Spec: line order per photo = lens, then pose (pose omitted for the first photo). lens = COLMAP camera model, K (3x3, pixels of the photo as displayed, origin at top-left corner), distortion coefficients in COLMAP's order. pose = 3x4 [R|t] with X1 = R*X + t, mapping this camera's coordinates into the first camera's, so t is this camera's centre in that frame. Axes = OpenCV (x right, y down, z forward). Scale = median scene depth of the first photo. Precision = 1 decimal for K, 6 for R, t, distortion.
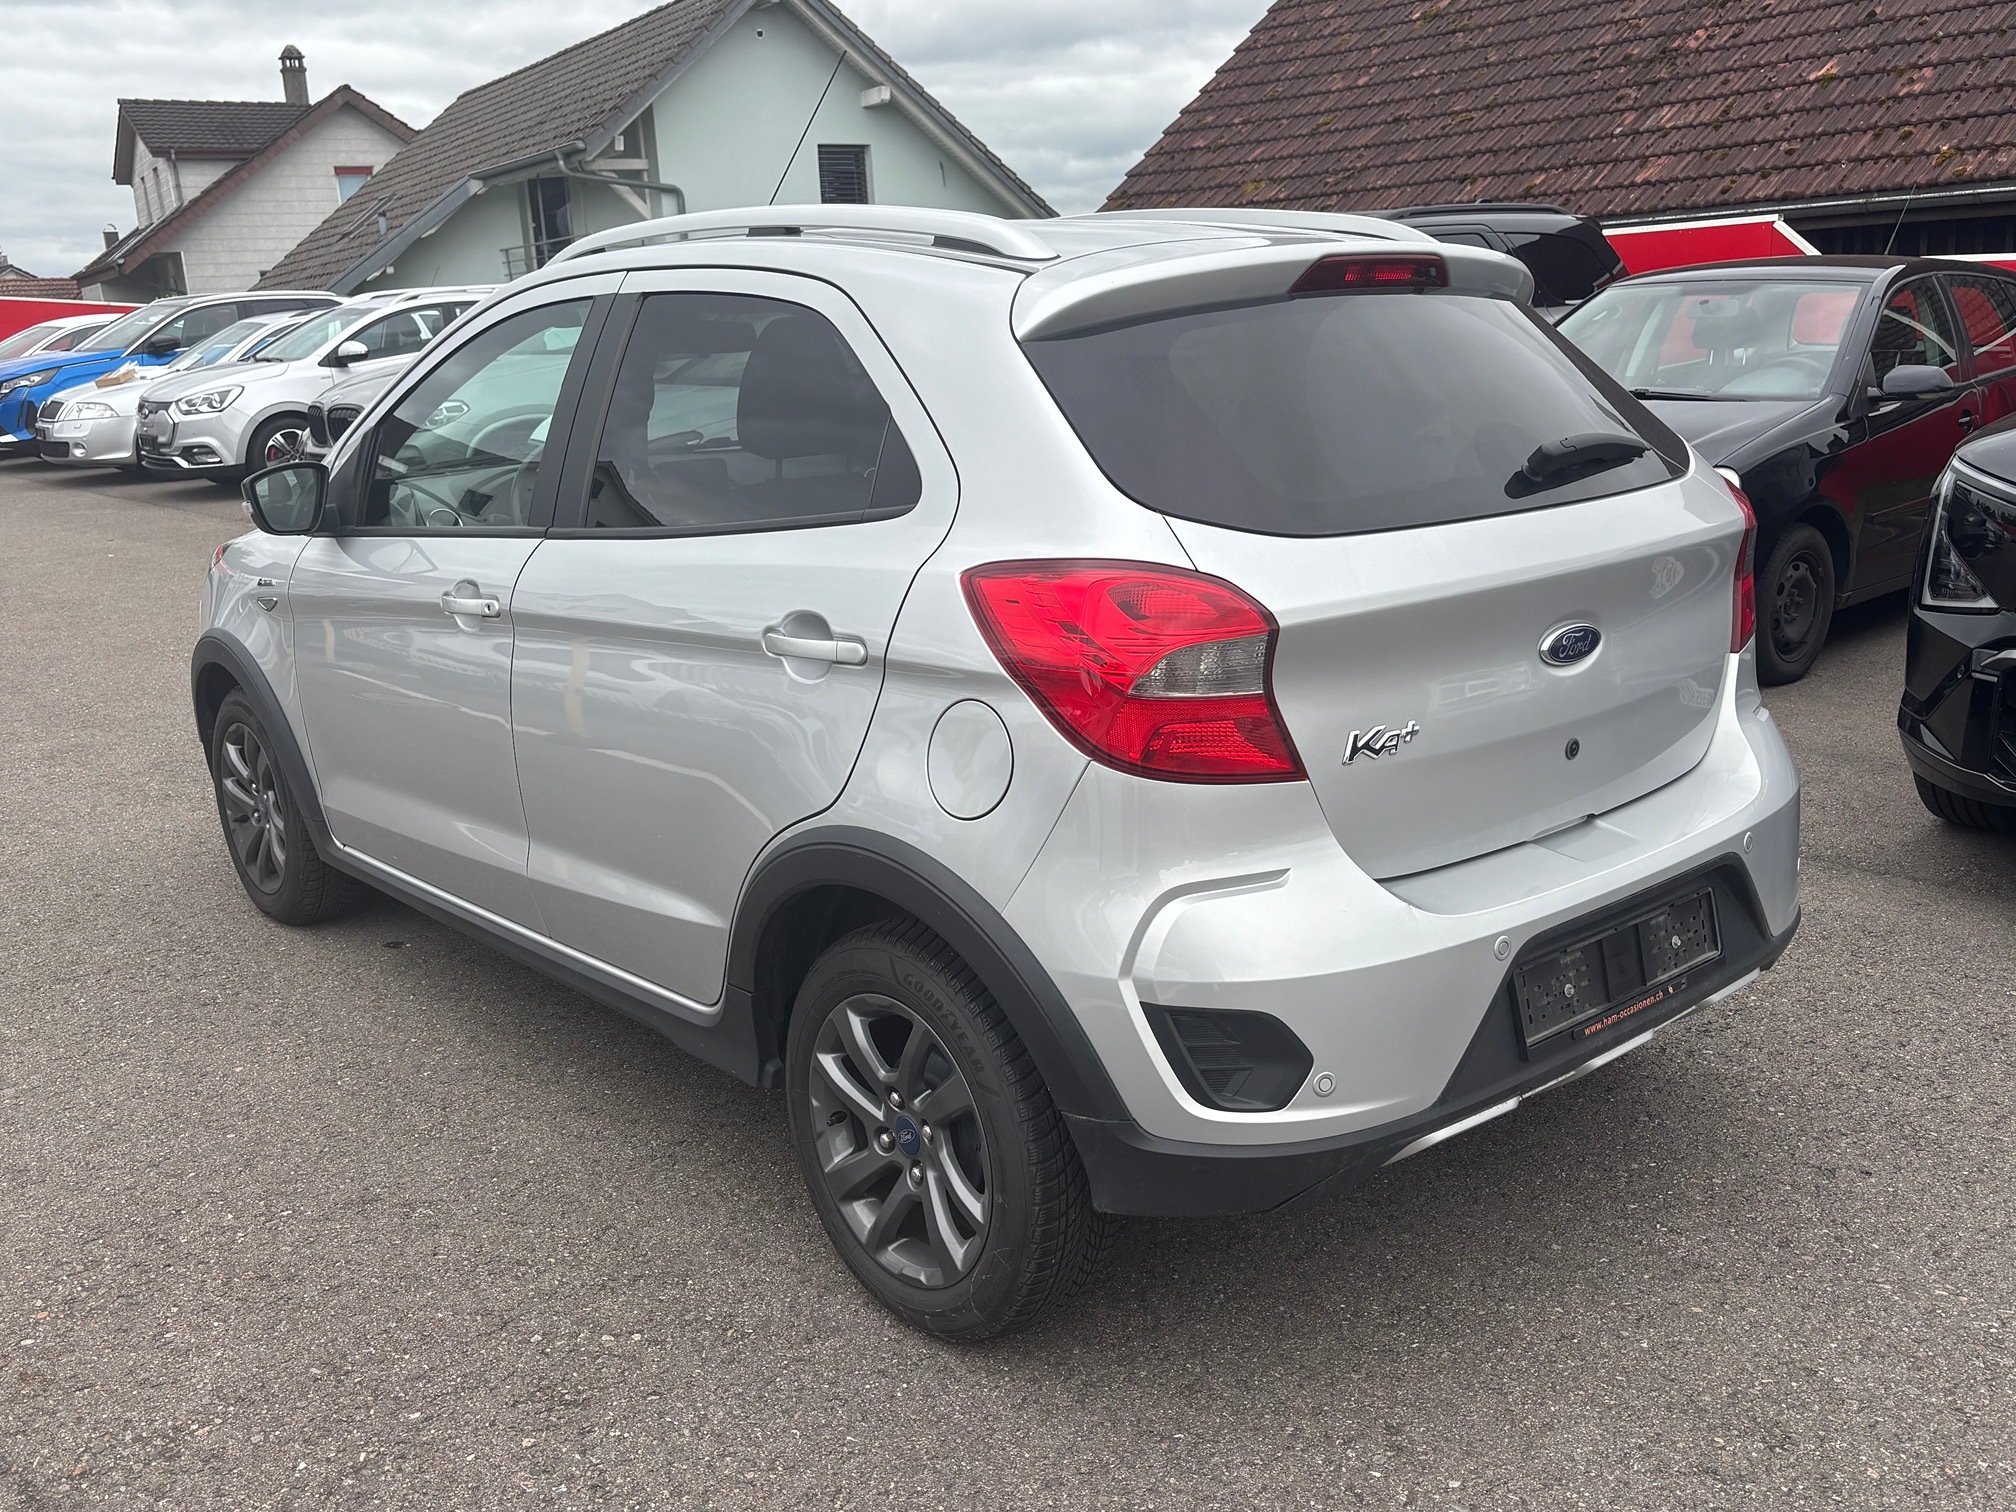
lens RADIAL K [[1831.0, 0, 1026.3], [0, 1831.0, 763.4], [0, 0, 1]] dist [0.029327, 0.000000]
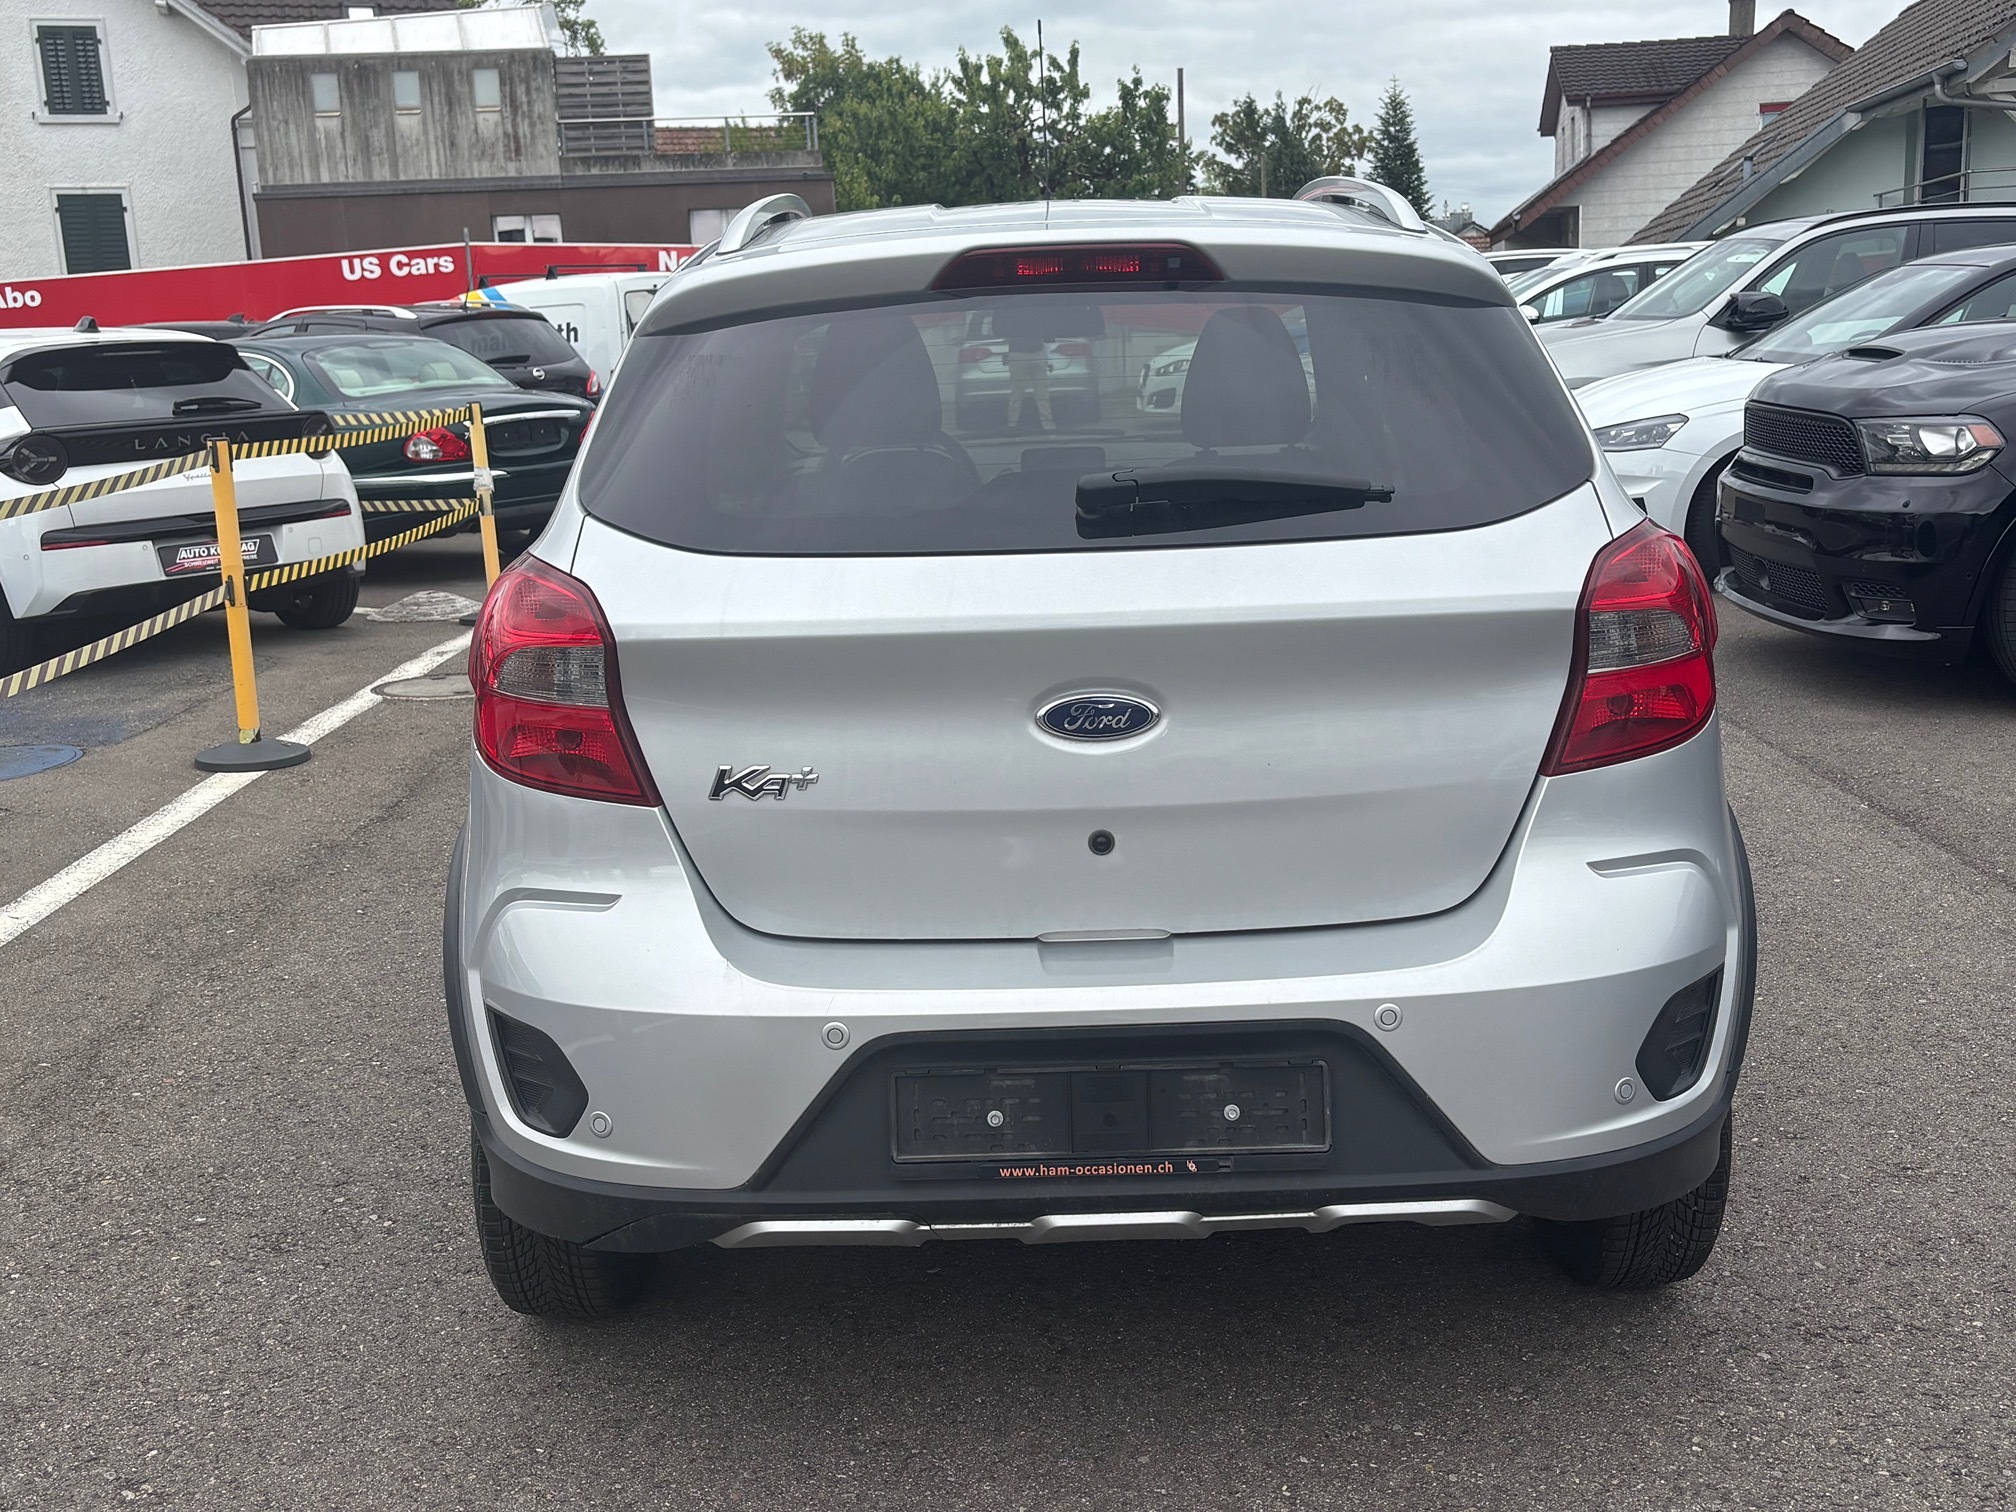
lens RADIAL K [[2103.1, 0, 1012.8], [0, 2103.1, 754.2], [0, 0, 1]] dist [0.027083, 0.000000]
pose [[0.759218, 0.144391, -0.634618, 0.068165], [-0.152701, 0.987381, 0.041972, -0.006385], [0.632670, 0.065041, 0.771686, 0.019180]]
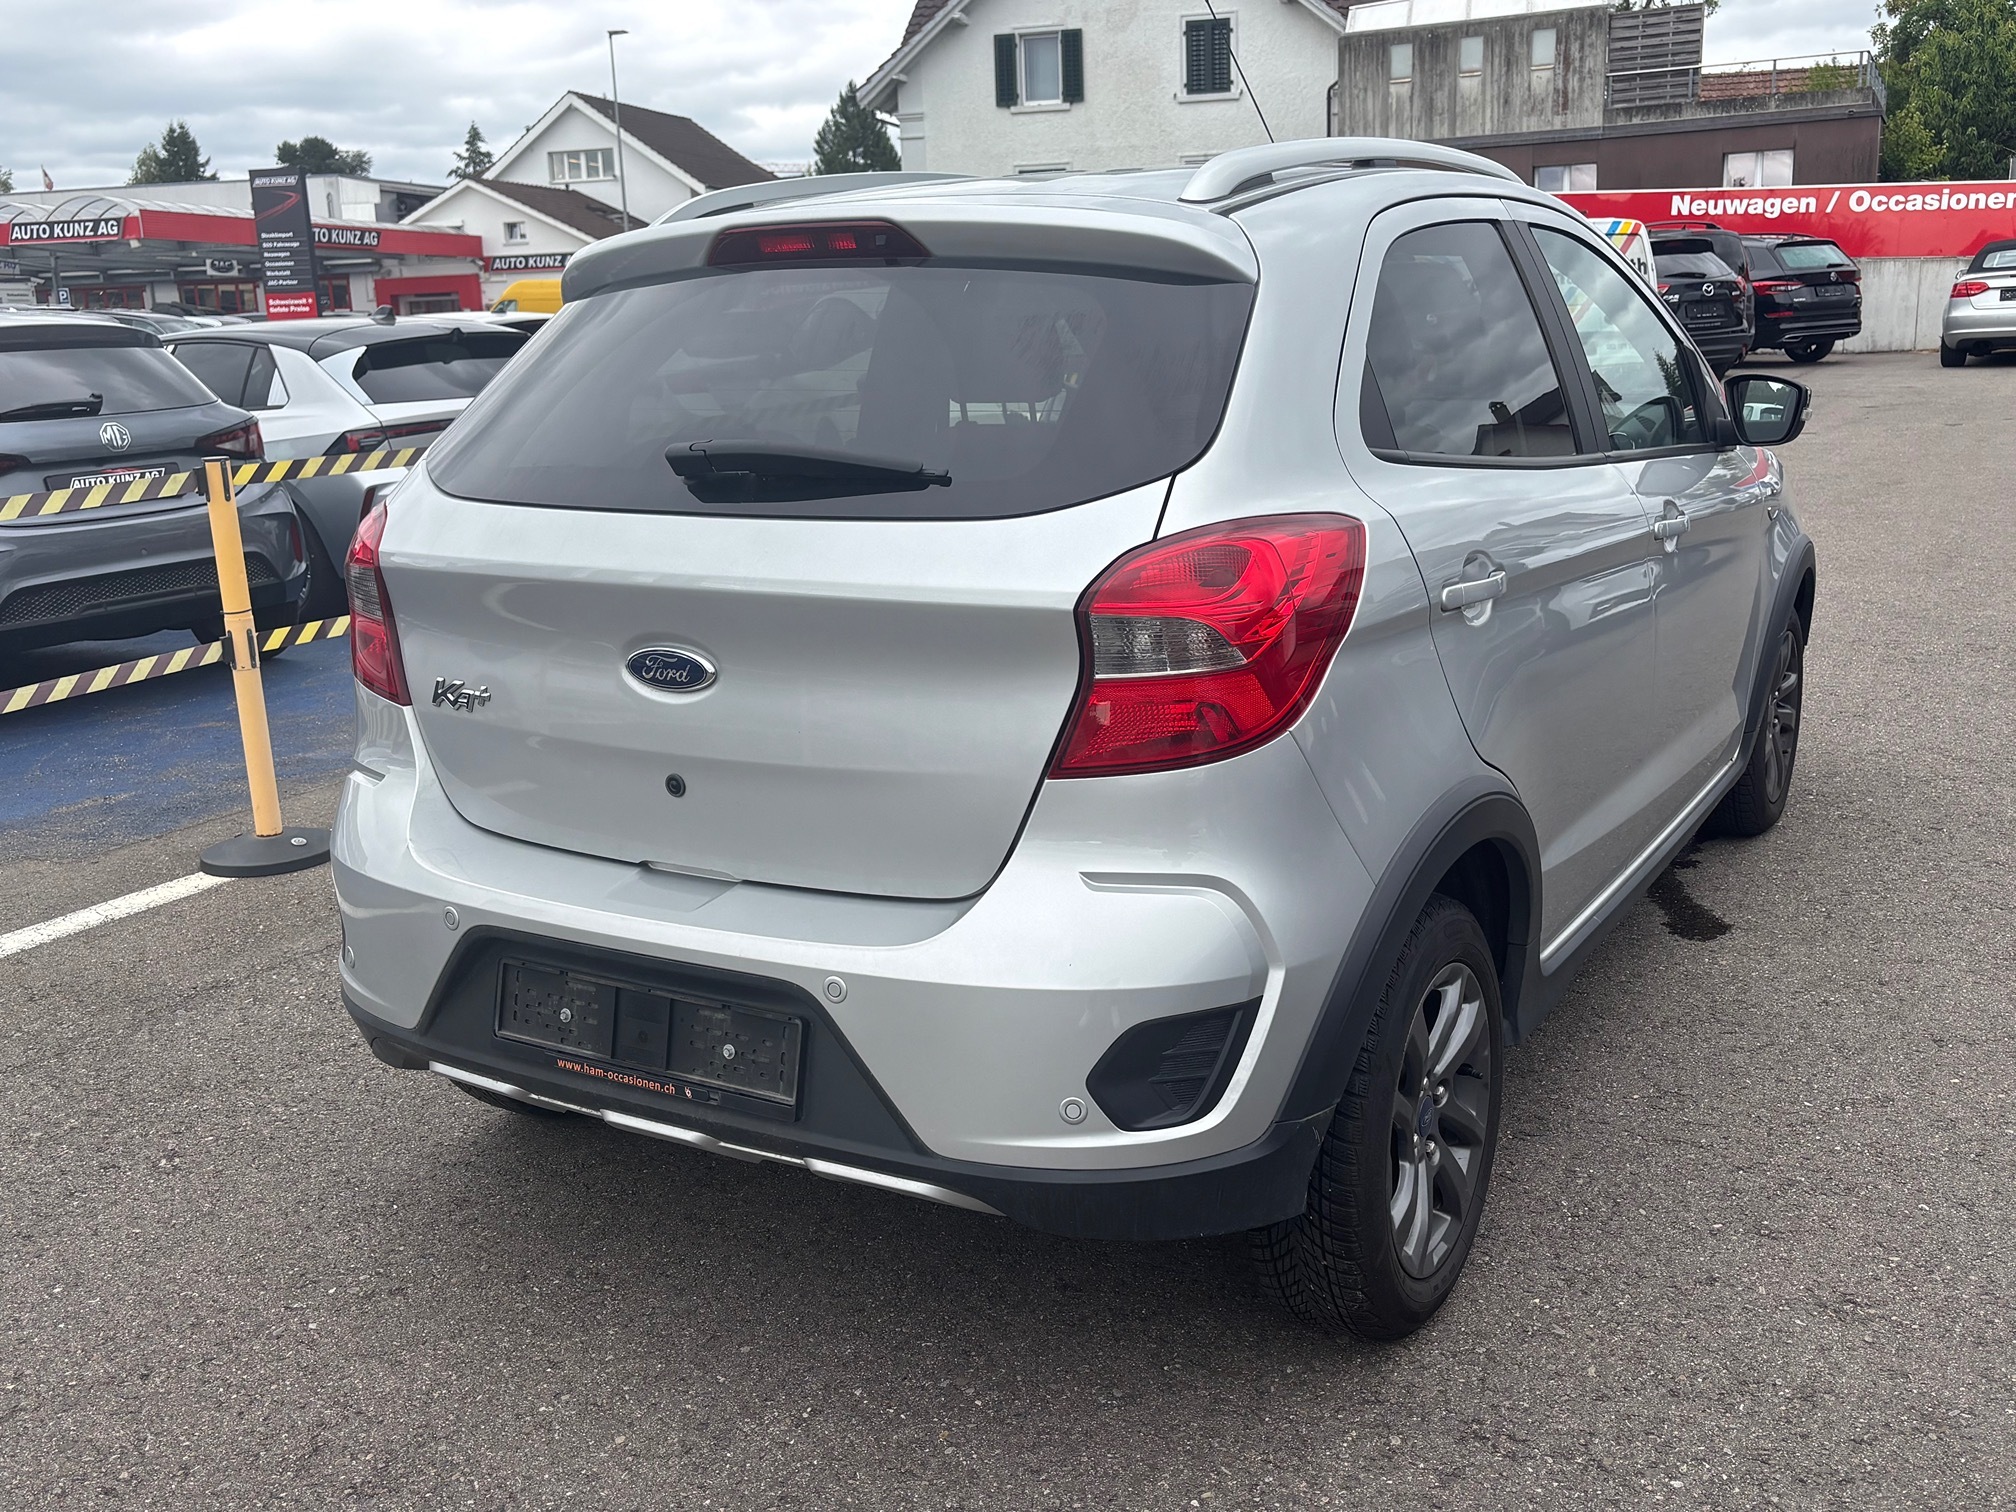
lens RADIAL K [[1878.3, 0, 1052.2], [0, 1878.3, 753.5], [0, 0, 1]] dist [0.034558, 0.000000]
pose [[0.325897, 0.249920, -0.911773, 0.094315], [-0.208095, 0.959736, 0.188687, -0.018561], [0.922219, 0.128243, 0.364783, 0.065909]]
